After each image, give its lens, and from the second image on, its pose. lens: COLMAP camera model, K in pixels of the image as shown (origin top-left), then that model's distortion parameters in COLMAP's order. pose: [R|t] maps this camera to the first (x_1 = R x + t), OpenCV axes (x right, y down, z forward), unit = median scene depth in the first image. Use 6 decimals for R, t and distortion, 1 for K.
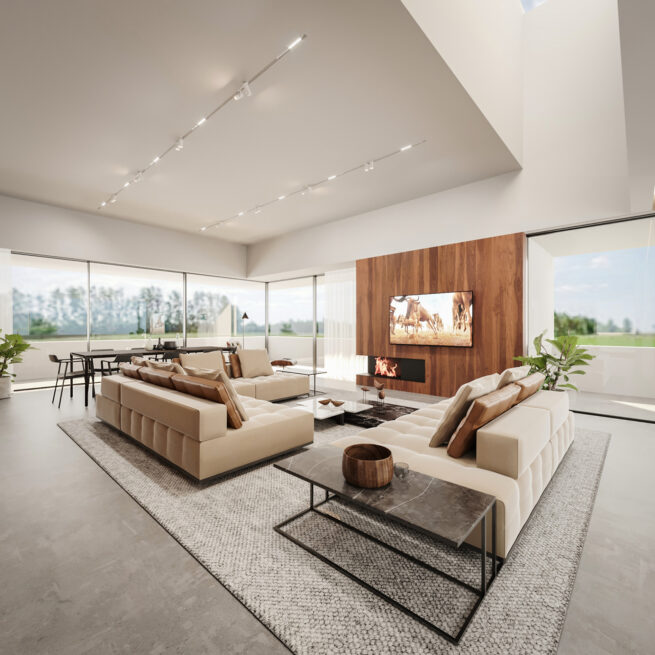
lens RADIAL K [[340.1, 0, 327.5], [0, 340.1, 327.5], [0, 0, 1]] dist [-0.002153, -0.000081]
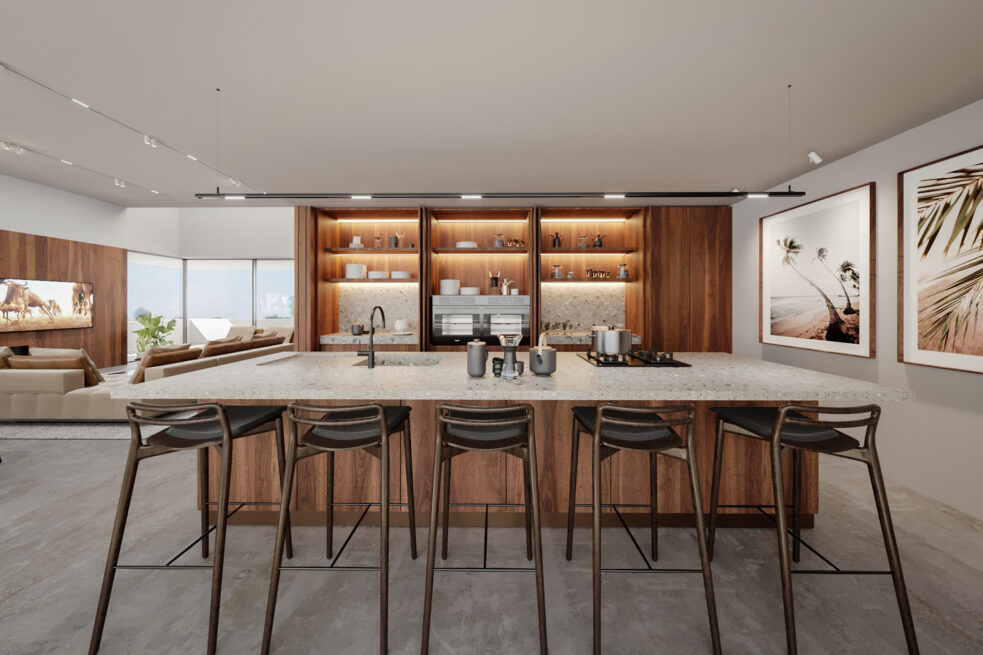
lens RADIAL K [[323.8, 0, 492.1], [0, 323.8, 305.8], [0, 0, 1]] dist [0.000111, 0.000011]
pose [[-0.668001, 0.002872, 0.744155, -1.473375], [0.006520, 0.999977, 0.001992, -0.016066], [-0.744132, 0.006183, -0.668004, 0.688701]]
